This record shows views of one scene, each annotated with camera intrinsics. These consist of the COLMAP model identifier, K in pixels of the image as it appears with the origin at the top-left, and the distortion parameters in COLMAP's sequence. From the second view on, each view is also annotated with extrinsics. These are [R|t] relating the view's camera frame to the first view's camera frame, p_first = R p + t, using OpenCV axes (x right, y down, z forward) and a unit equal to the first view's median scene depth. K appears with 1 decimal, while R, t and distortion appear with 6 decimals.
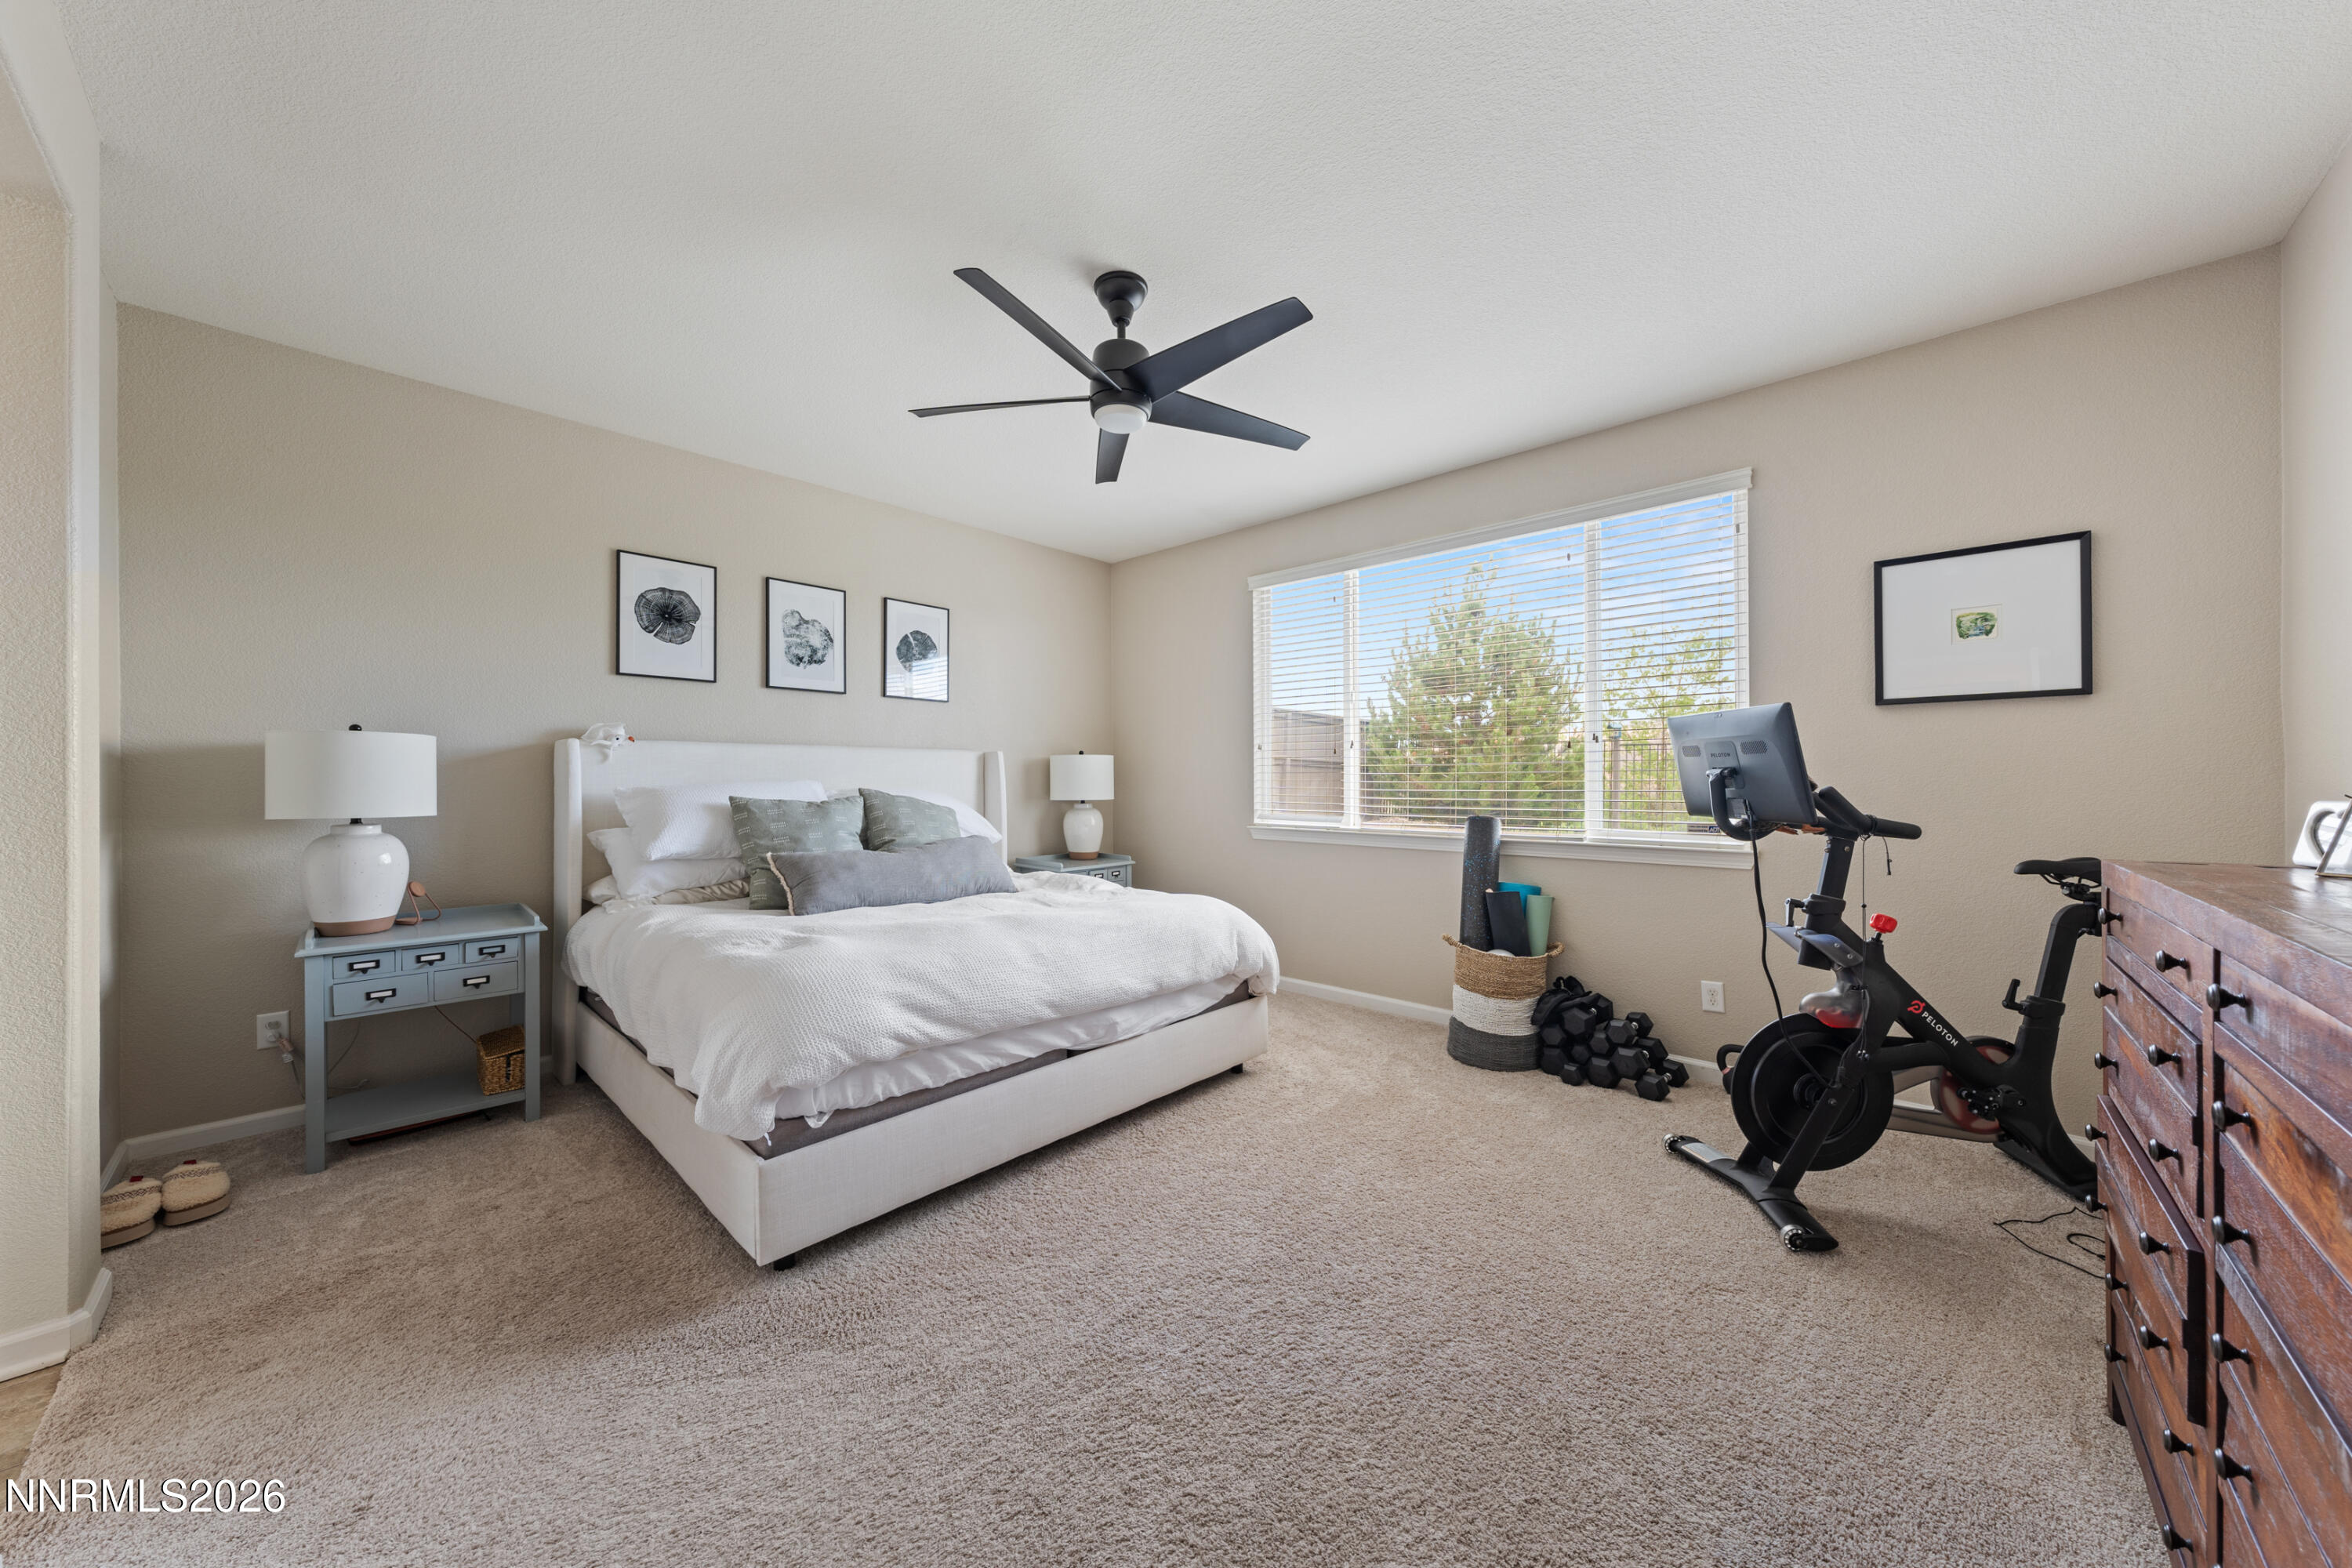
lens RADIAL K [[796.6, 0, 1172.6], [0, 796.6, 783.2], [0, 0, 1]] dist [-0.002215, 0.000100]
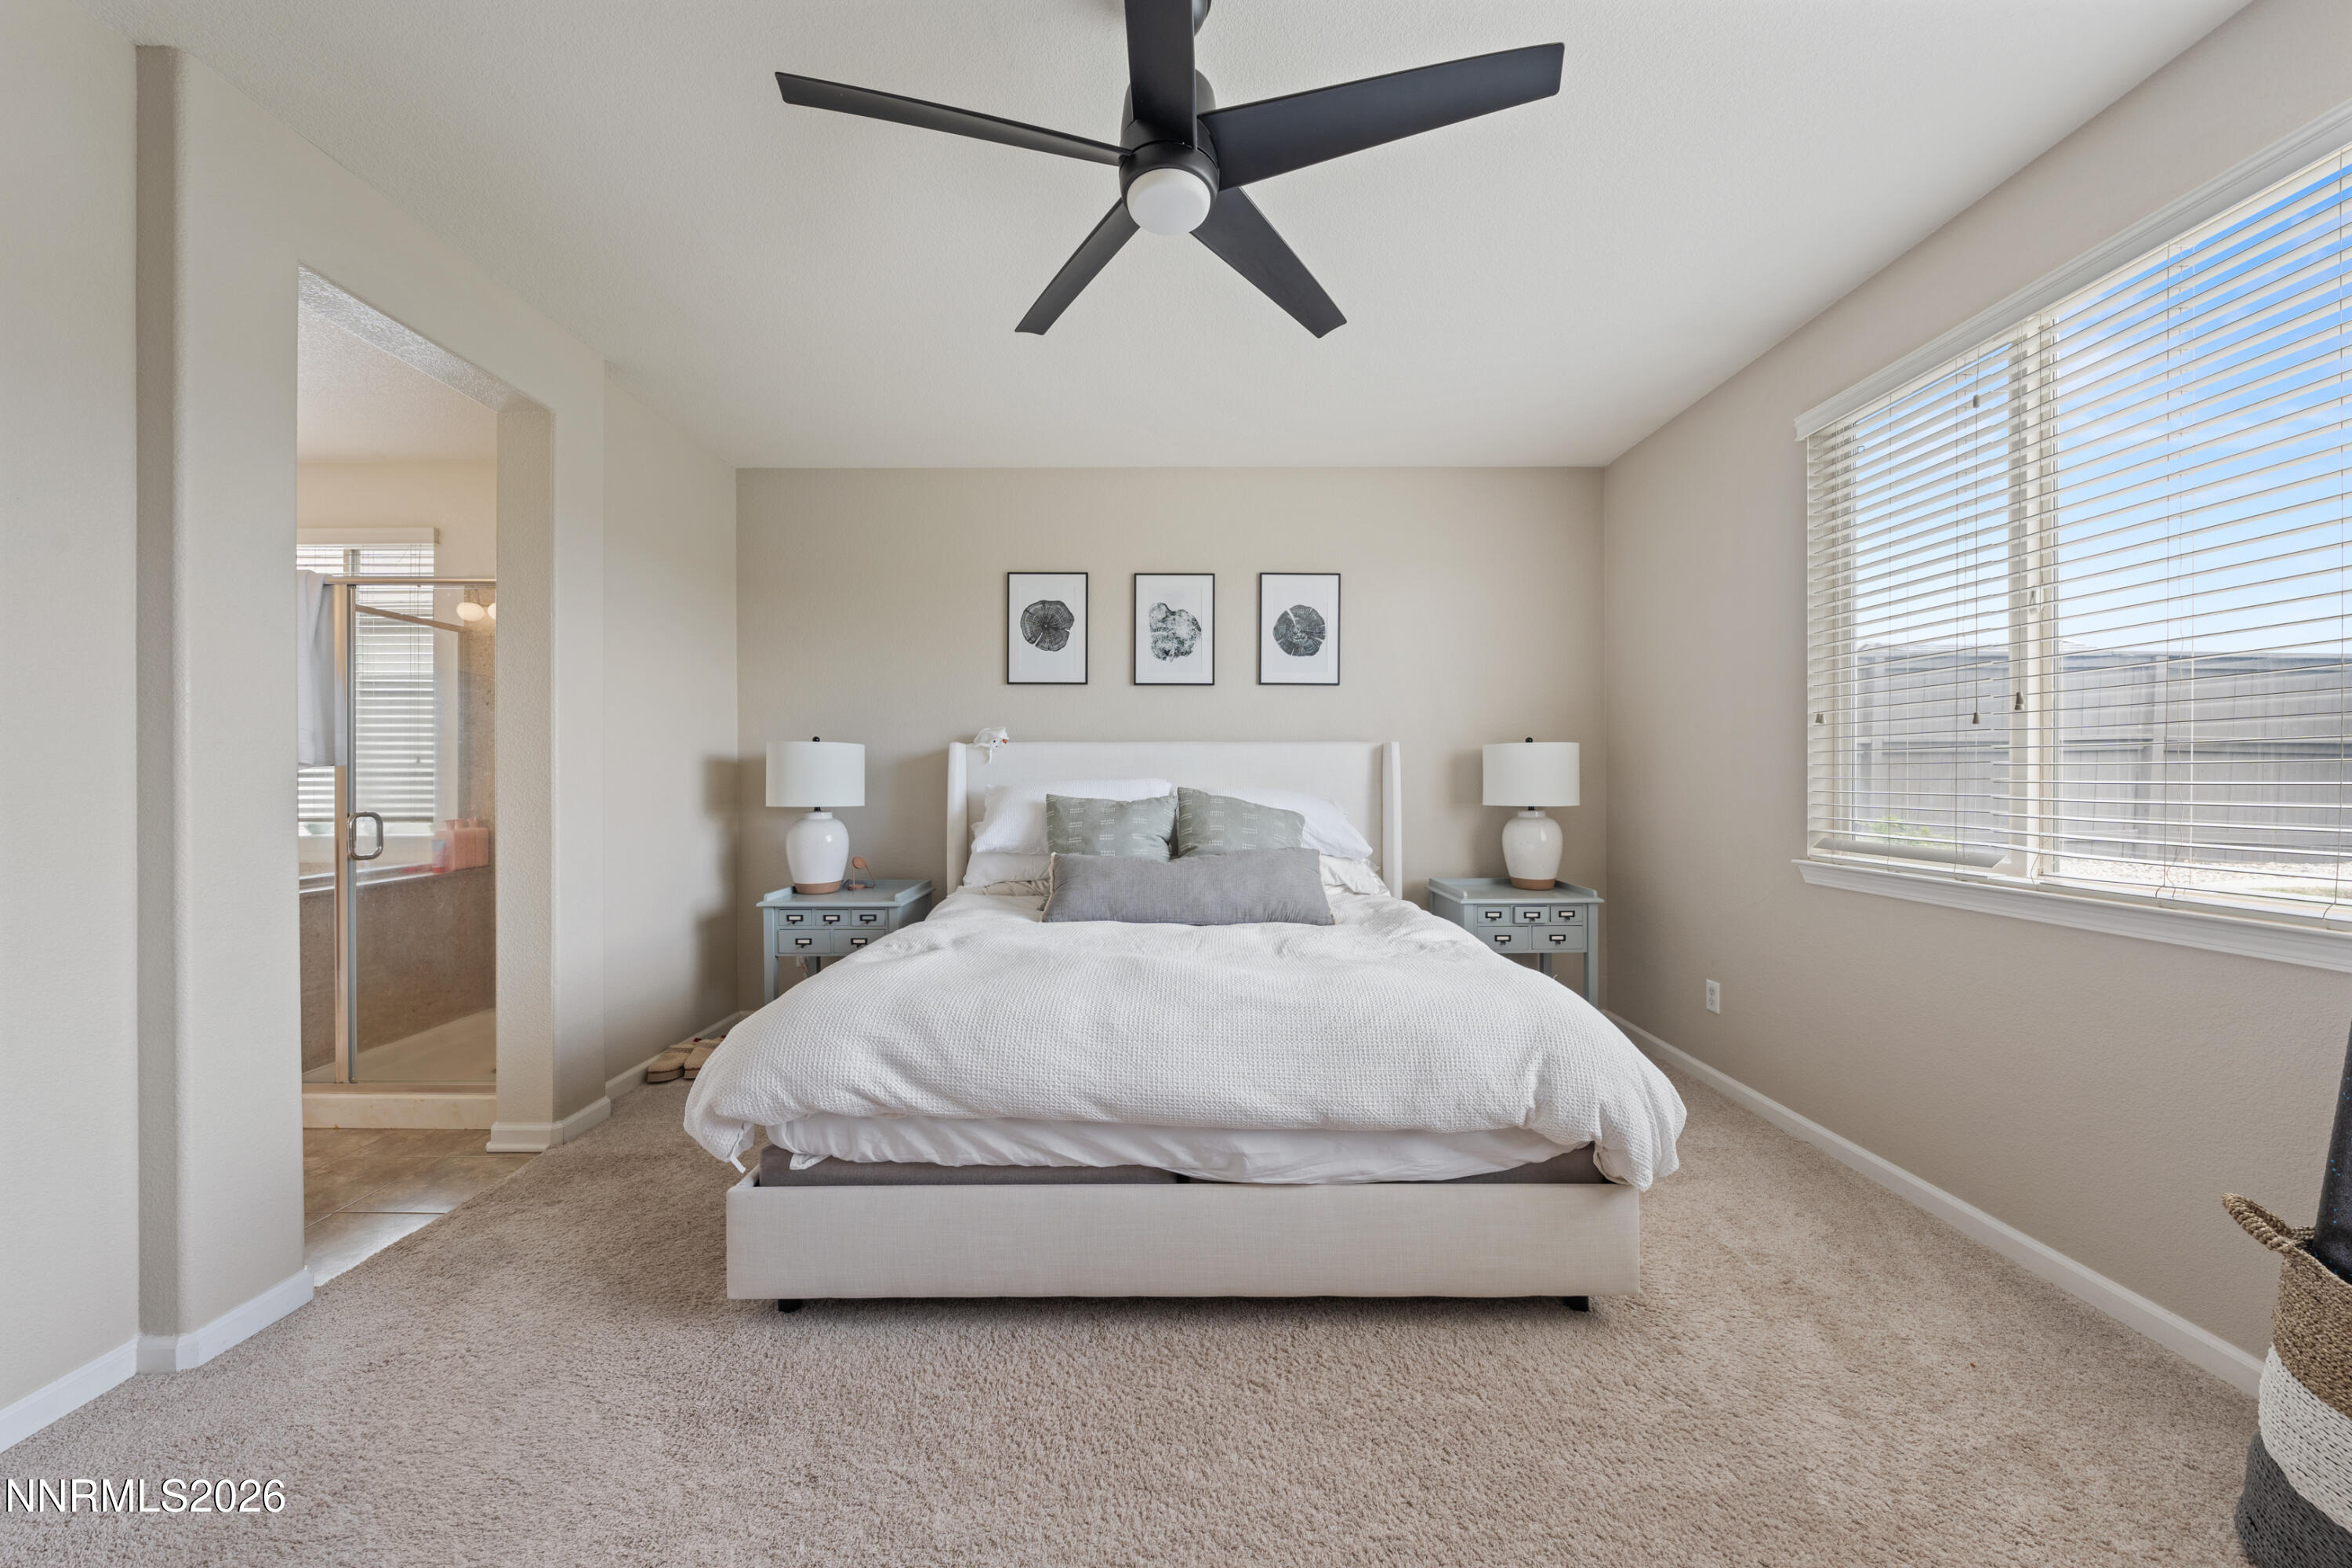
lens RADIAL K [[796.6, 0, 1172.6], [0, 796.6, 783.2], [0, 0, 1]] dist [-0.002215, 0.000100]
pose [[0.685129, 0.004724, -0.728406, 0.279307], [-0.002830, 0.999989, 0.003824, -0.001846], [0.728416, -0.000559, 0.685135, 0.400777]]
